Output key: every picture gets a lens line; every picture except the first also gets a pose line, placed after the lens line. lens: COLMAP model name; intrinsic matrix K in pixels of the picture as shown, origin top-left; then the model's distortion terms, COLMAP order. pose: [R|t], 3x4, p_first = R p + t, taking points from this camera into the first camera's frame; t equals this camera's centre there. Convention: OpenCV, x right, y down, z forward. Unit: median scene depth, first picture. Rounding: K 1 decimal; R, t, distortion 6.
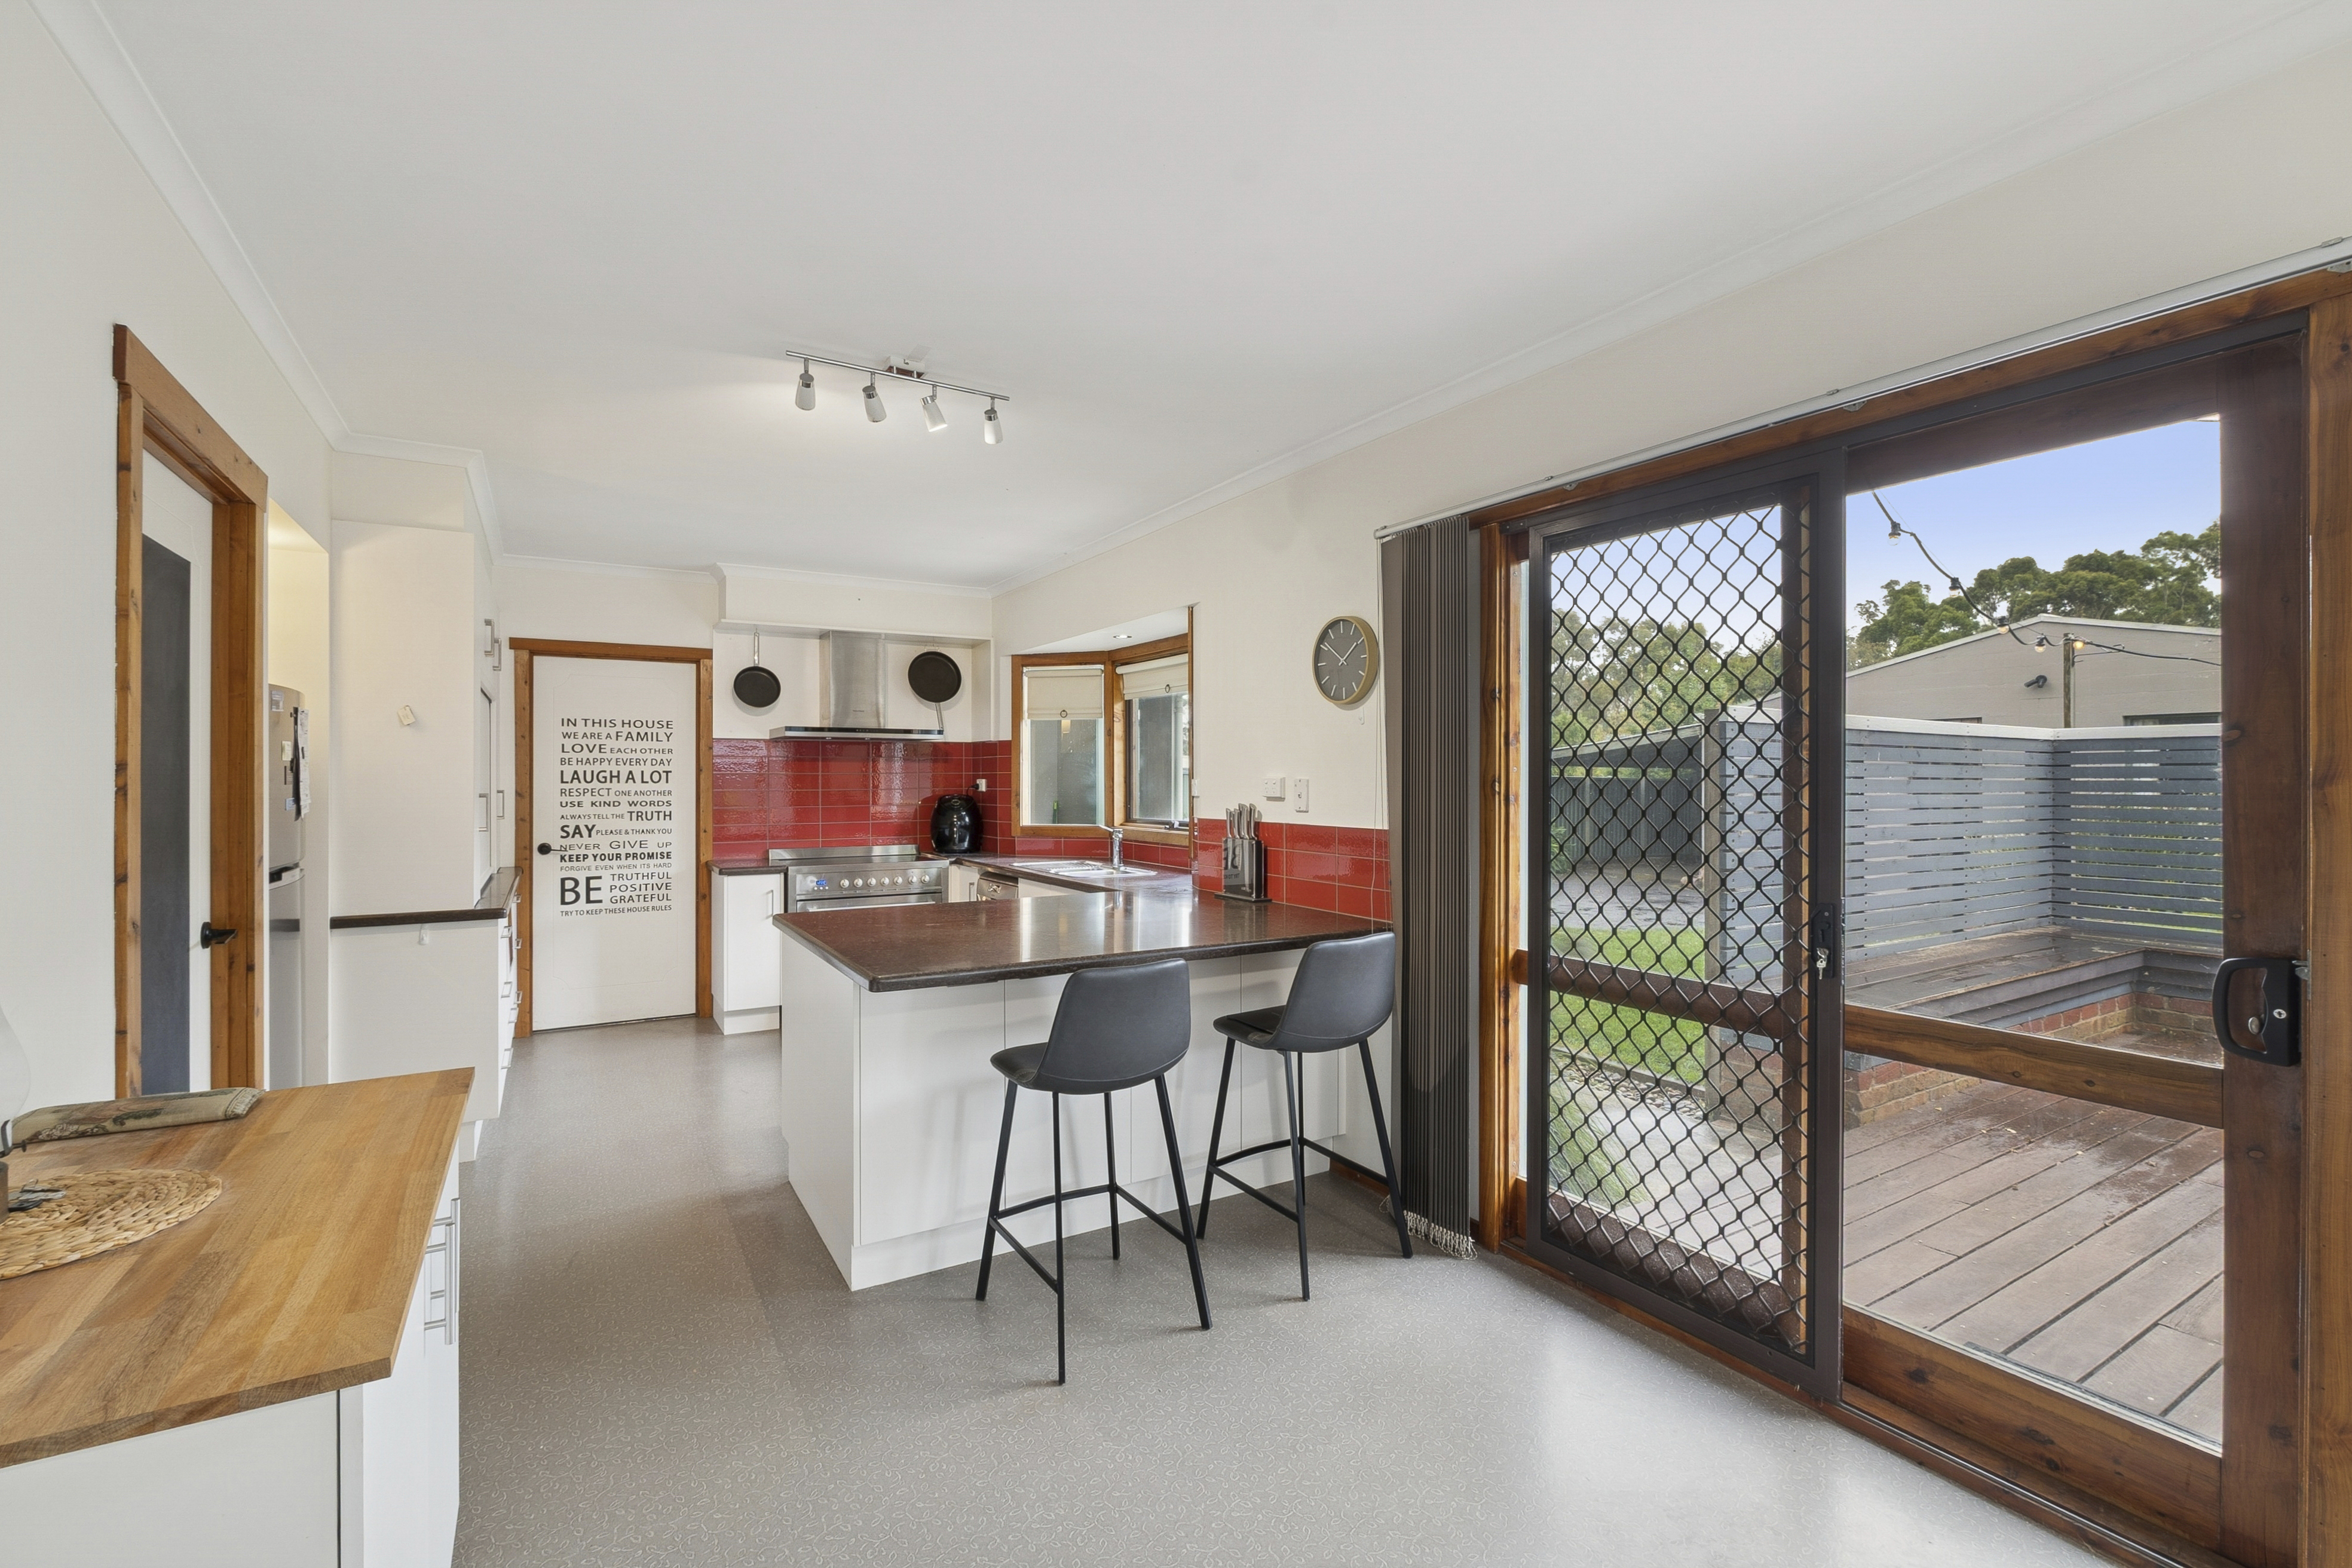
lens RADIAL K [[994.9, 0, 1157.3], [0, 994.9, 776.5], [0, 0, 1]] dist [0.012077, 0.000111]
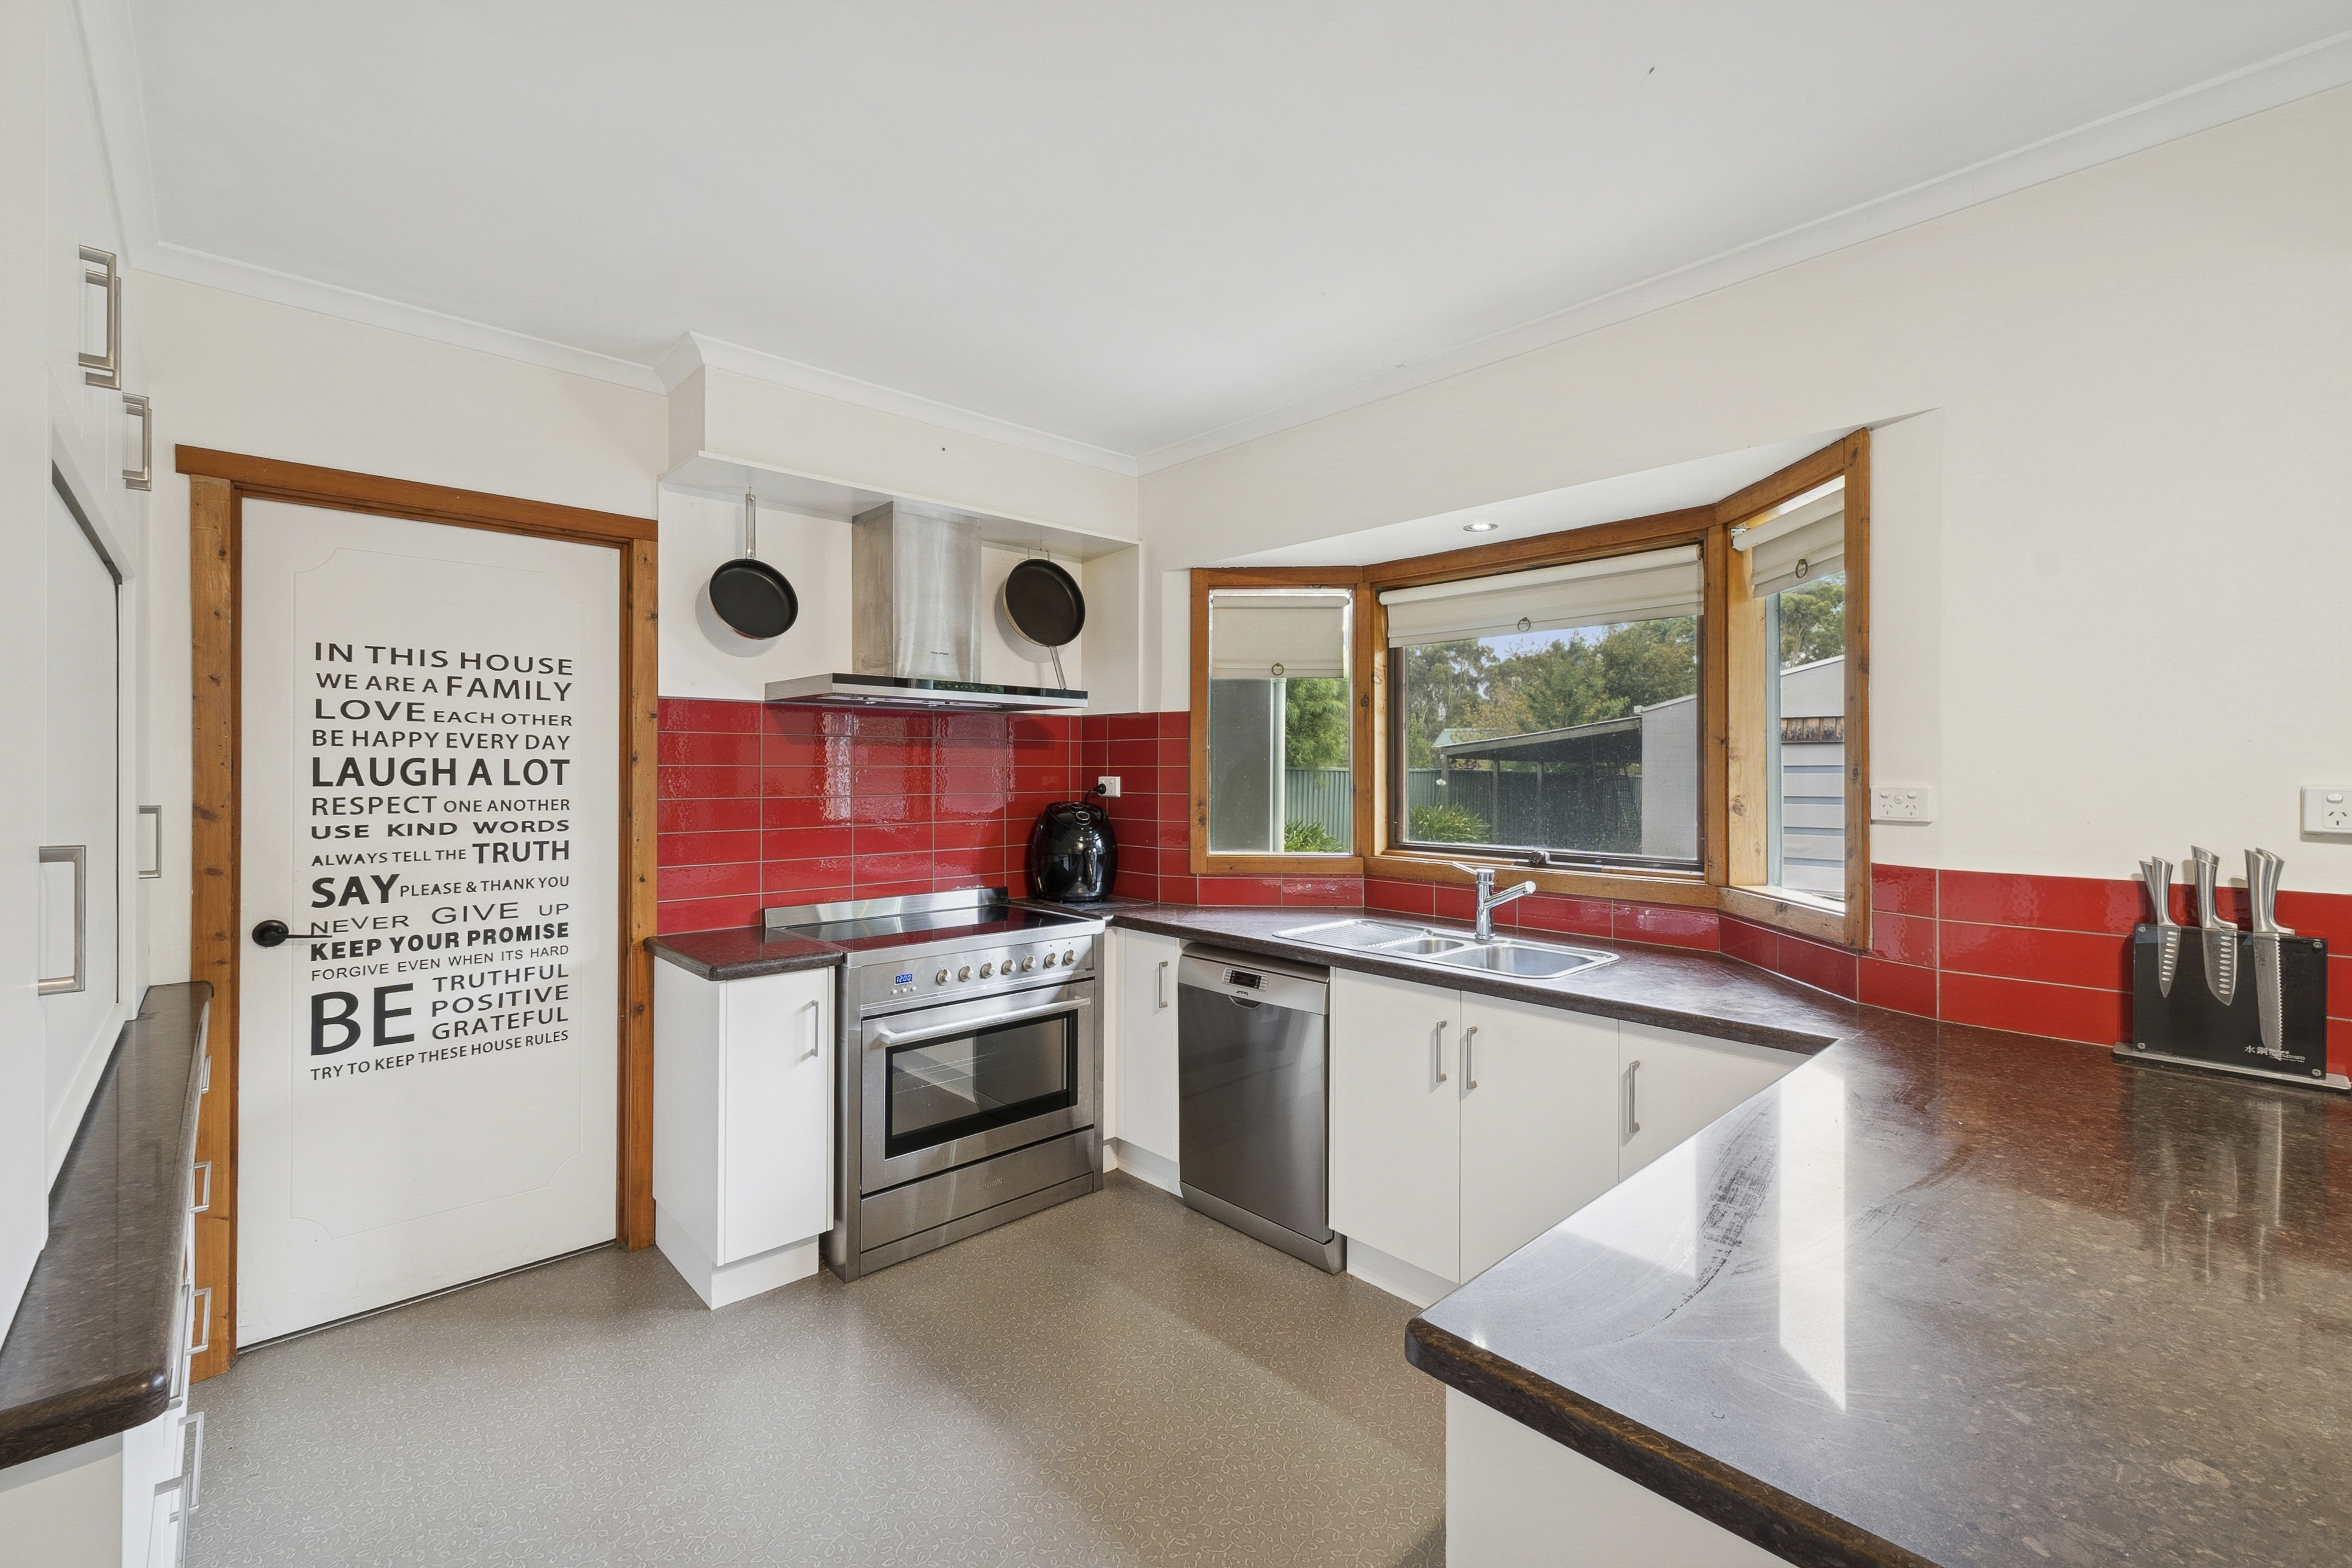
lens RADIAL K [[994.9, 0, 1188.9], [0, 994.9, 769.7], [0, 0, 1]] dist [0.012077, 0.000111]
pose [[0.976416, 0.004234, 0.215857, -0.299506], [-0.004978, 0.999983, 0.002907, -0.003908], [-0.215842, -0.003913, 0.976421, 0.457465]]
